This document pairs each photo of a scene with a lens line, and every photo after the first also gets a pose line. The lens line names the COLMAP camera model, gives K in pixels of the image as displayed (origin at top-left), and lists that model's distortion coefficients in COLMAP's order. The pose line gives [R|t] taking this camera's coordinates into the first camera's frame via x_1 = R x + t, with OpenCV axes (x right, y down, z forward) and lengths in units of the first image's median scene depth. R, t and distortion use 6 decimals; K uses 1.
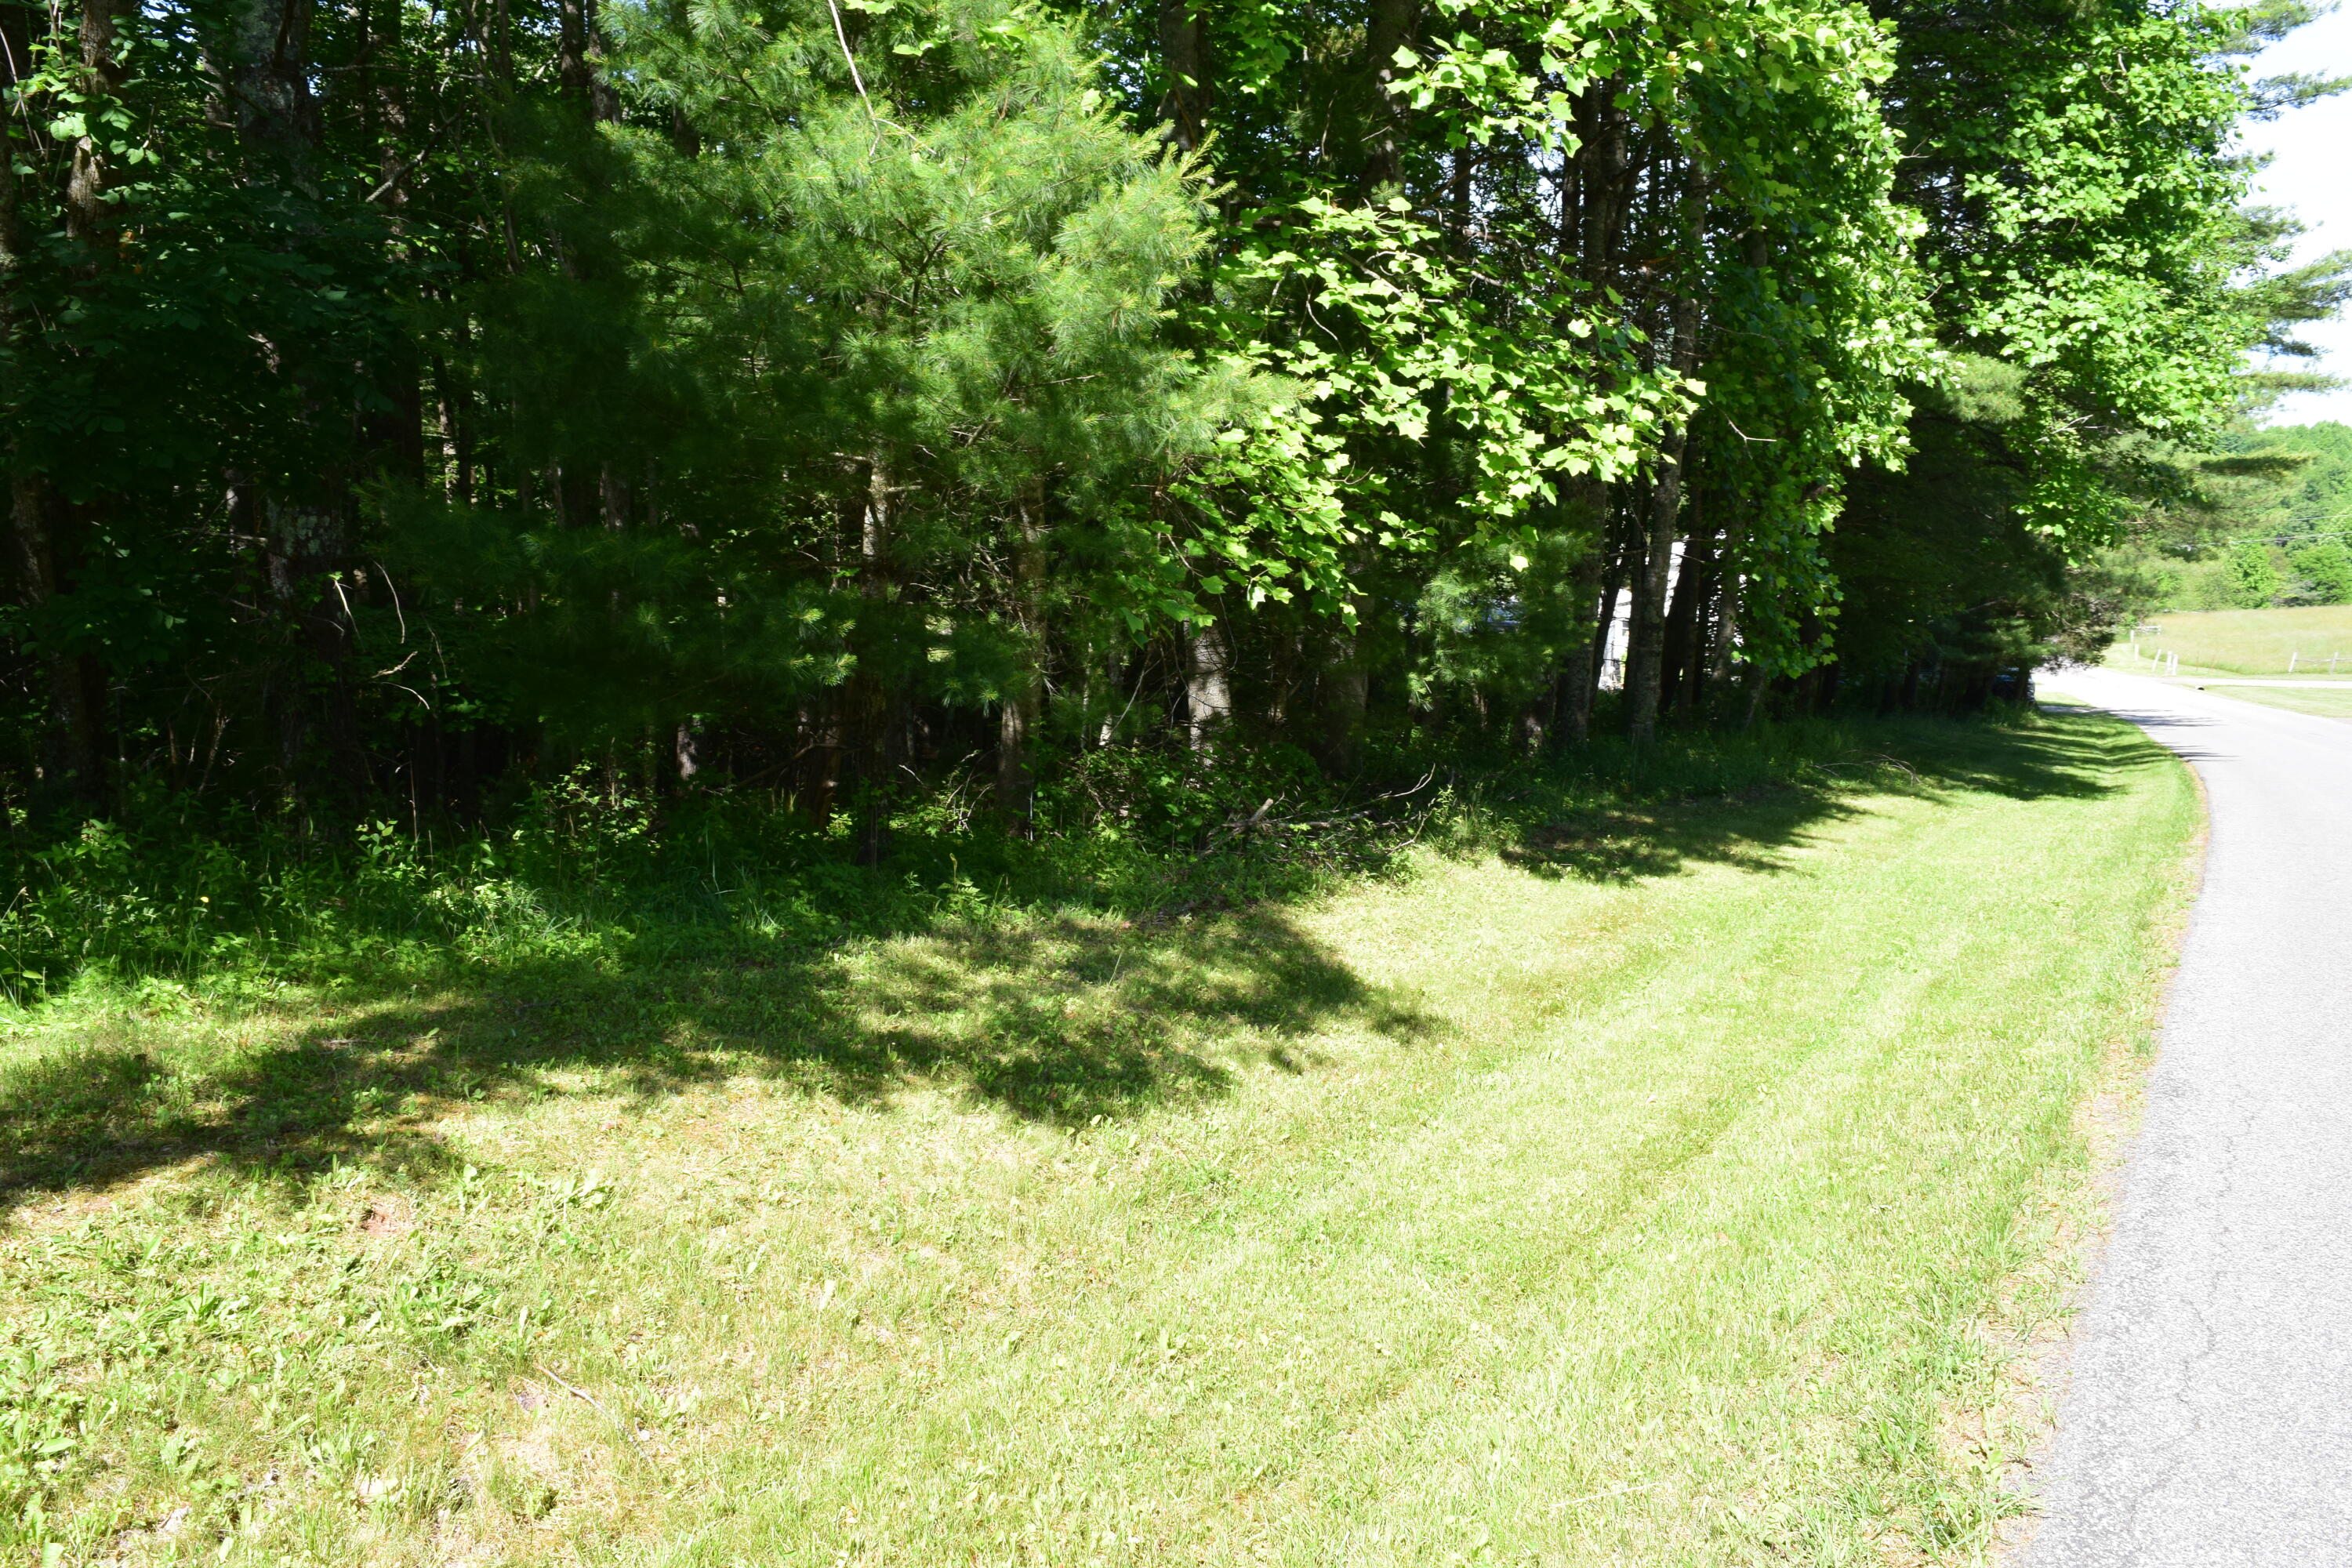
lens RADIAL K [[1821.6, 0, 1172.5], [0, 1821.6, 785.7], [0, 0, 1]] dist [-0.017537, 0.008619]
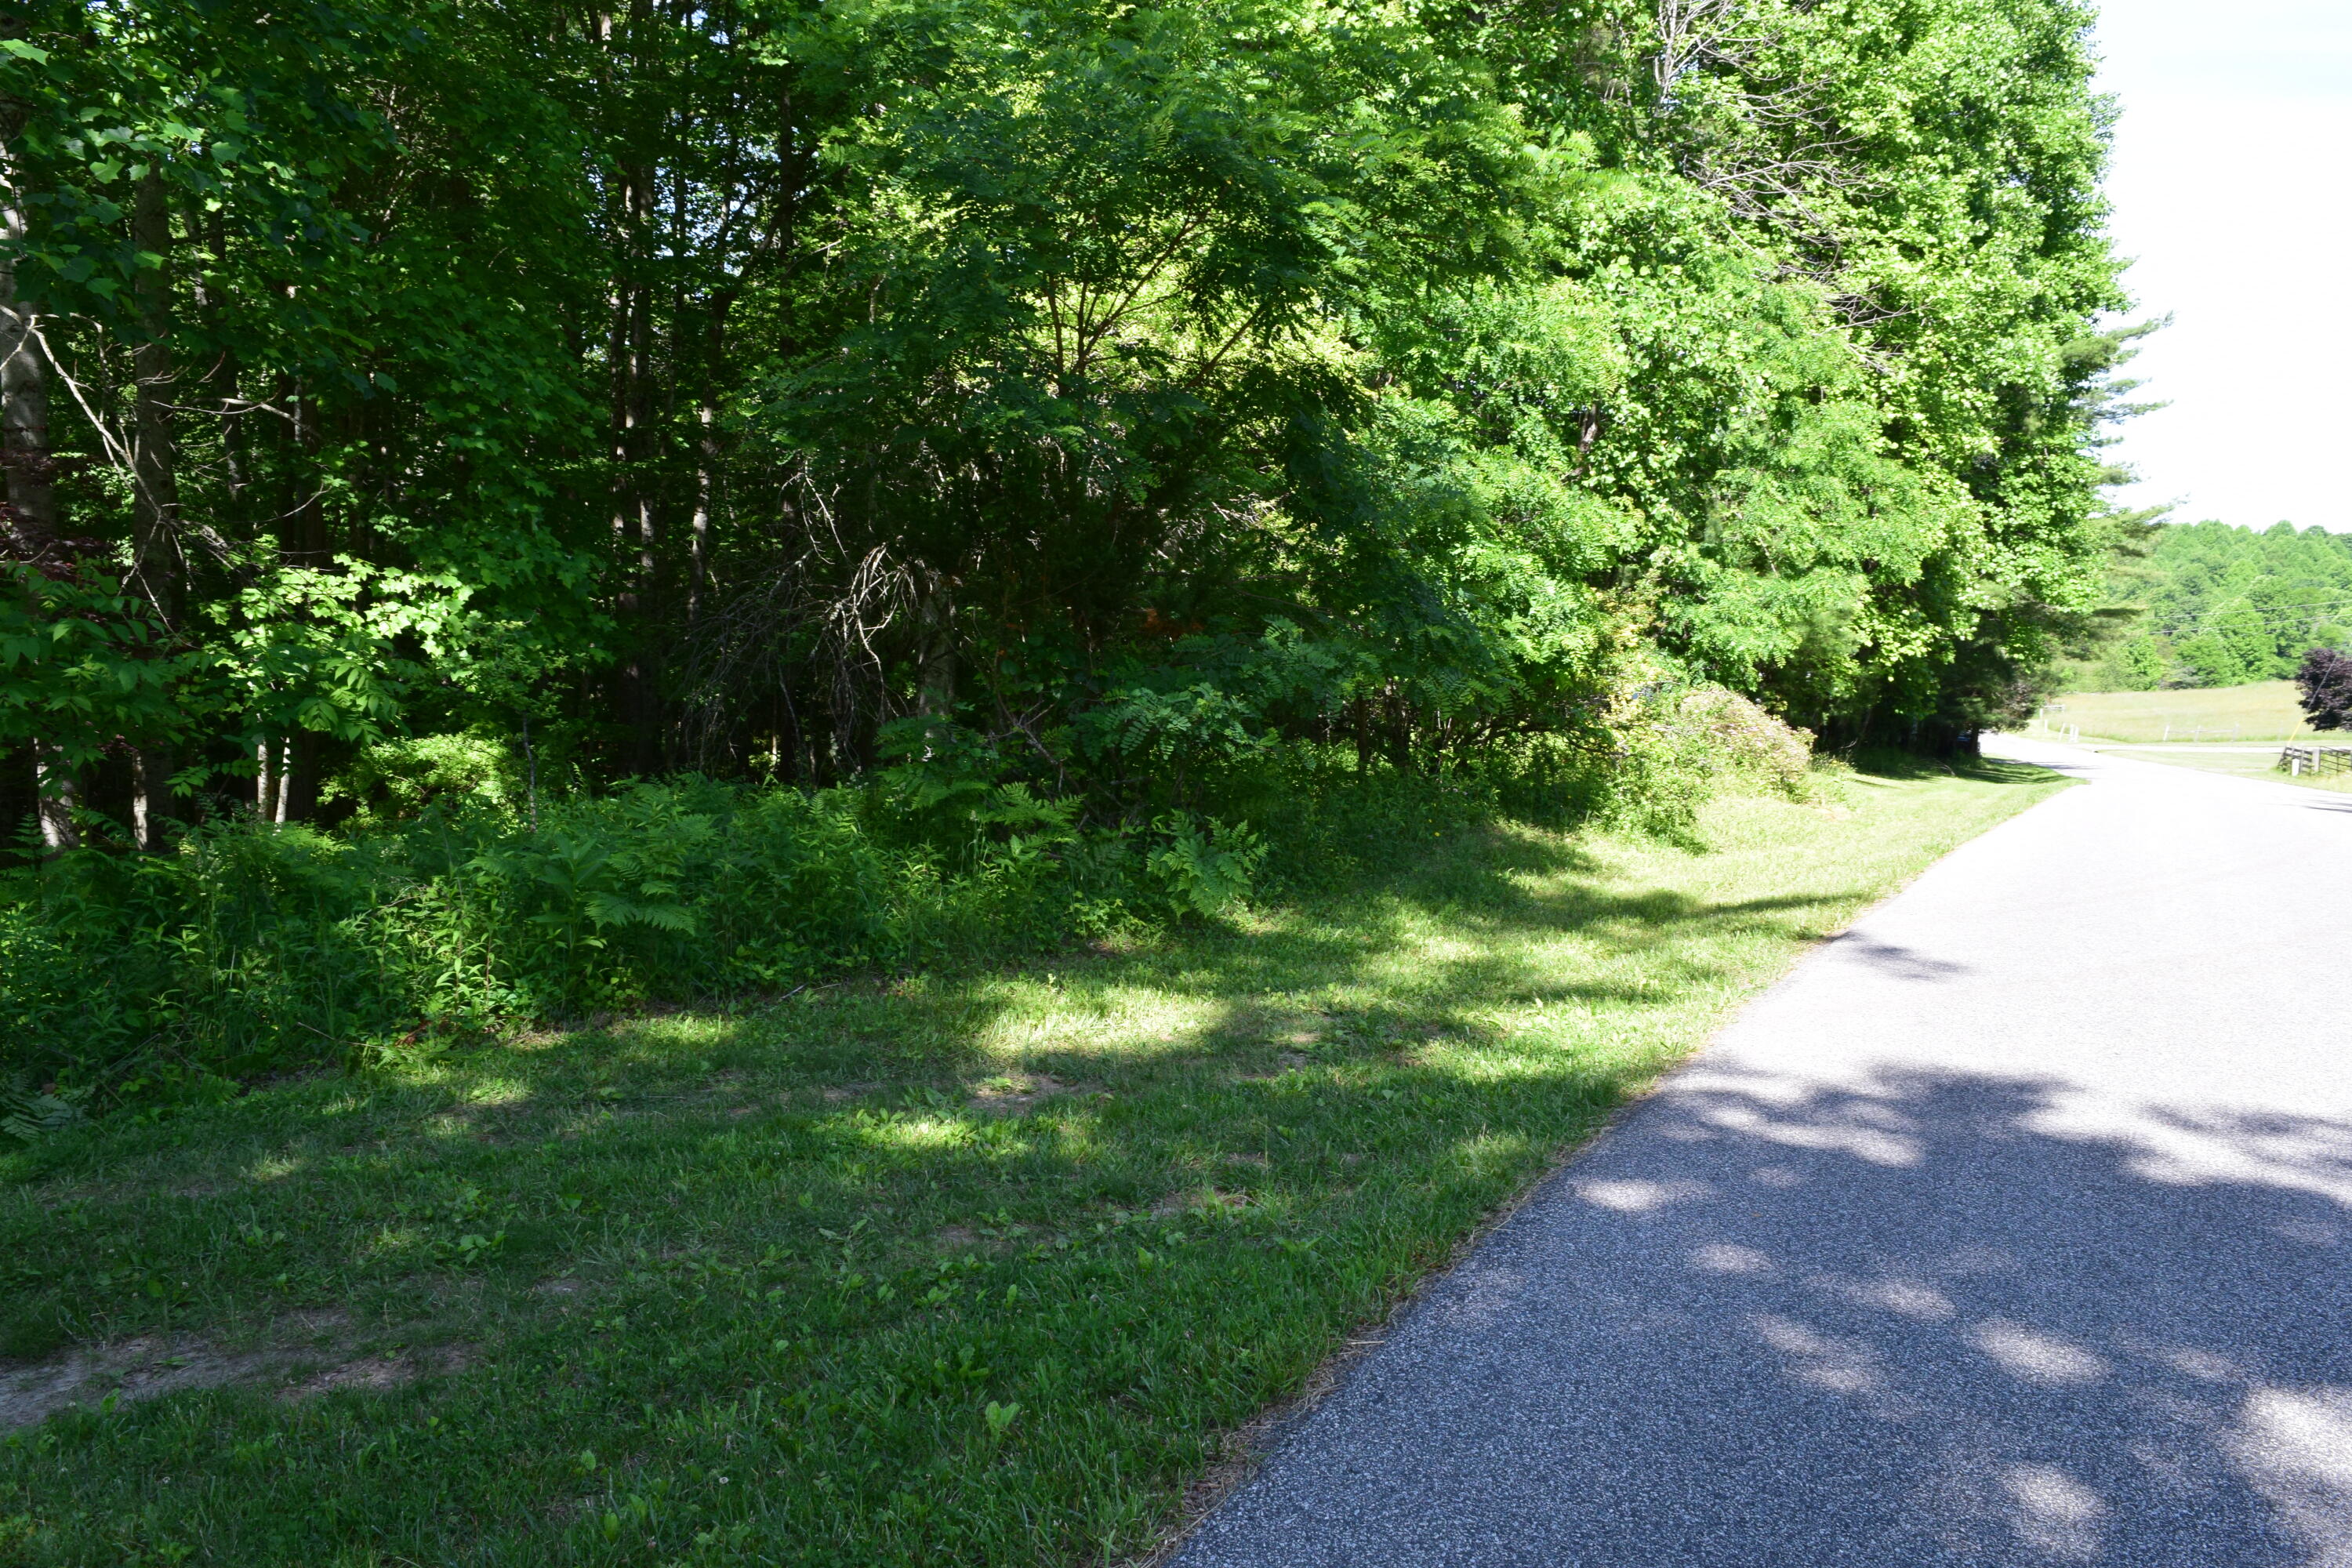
lens RADIAL K [[1821.6, 0, 1178.9], [0, 1821.6, 780.1], [0, 0, 1]] dist [-0.017537, 0.008619]
pose [[0.999013, 0.002976, 0.044326, -0.411385], [-0.000971, 0.998978, -0.045183, 0.071631], [-0.044416, 0.045096, 0.997995, -0.748542]]
